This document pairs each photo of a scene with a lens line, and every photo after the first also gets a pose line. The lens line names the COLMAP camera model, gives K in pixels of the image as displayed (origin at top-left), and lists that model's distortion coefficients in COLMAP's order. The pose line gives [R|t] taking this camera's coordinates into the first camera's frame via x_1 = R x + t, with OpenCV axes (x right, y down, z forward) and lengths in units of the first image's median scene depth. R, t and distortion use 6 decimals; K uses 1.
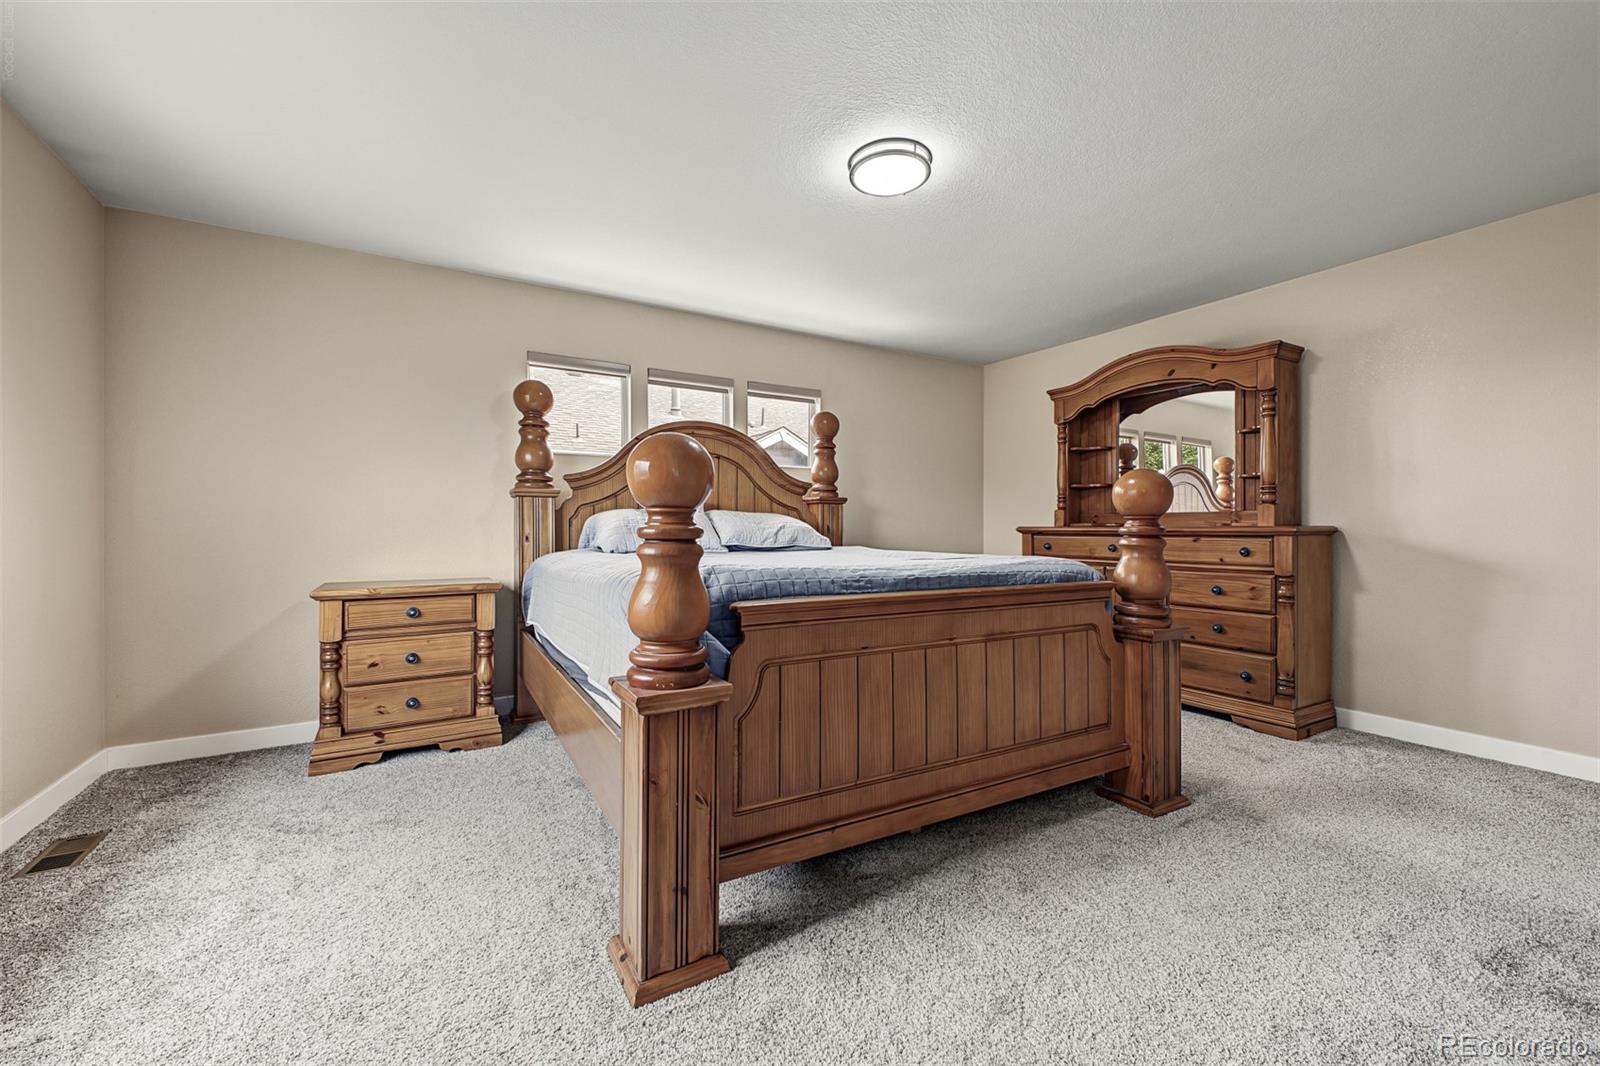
lens RADIAL K [[630.4, 0, 799.6], [0, 630.4, 526.7], [0, 0, 1]] dist [0.020861, -0.009463]
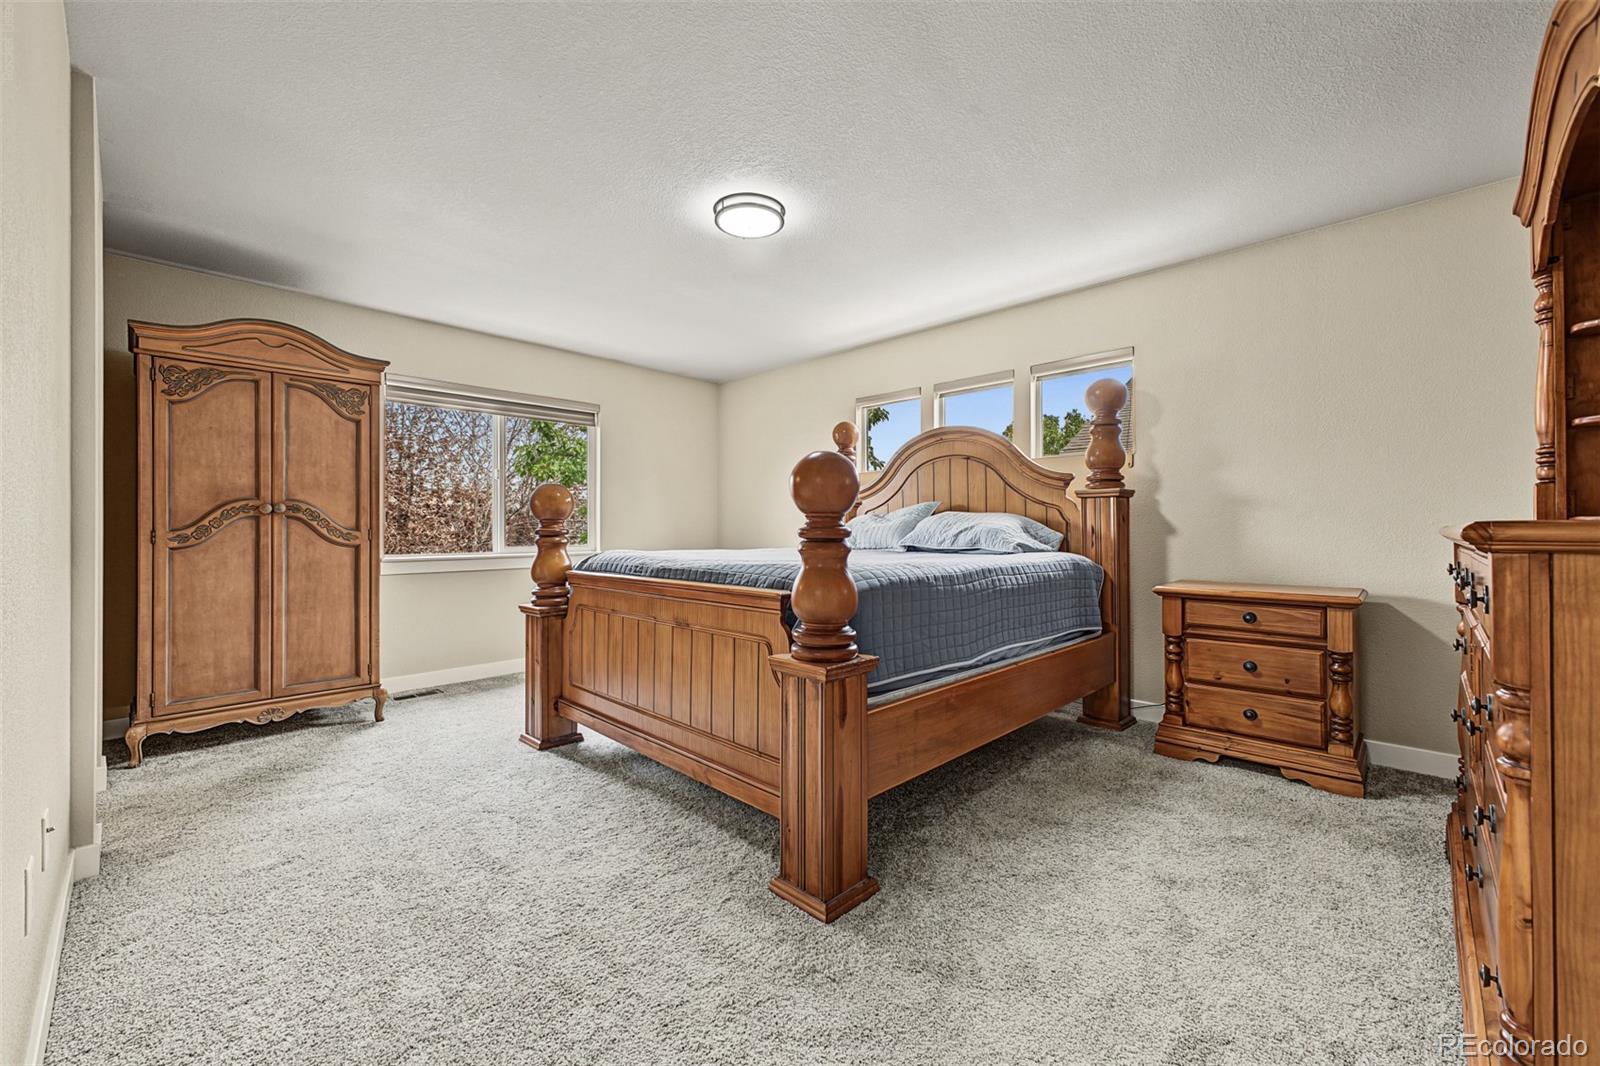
lens RADIAL K [[645.0, 0, 797.5], [0, 645.0, 526.1], [0, 0, 1]] dist [0.023359, -0.008621]
pose [[0.265261, -0.006553, -0.964154, 0.698239], [0.002897, 0.999978, -0.005999, 0.001773], [0.964172, -0.001202, 0.265274, 0.416668]]
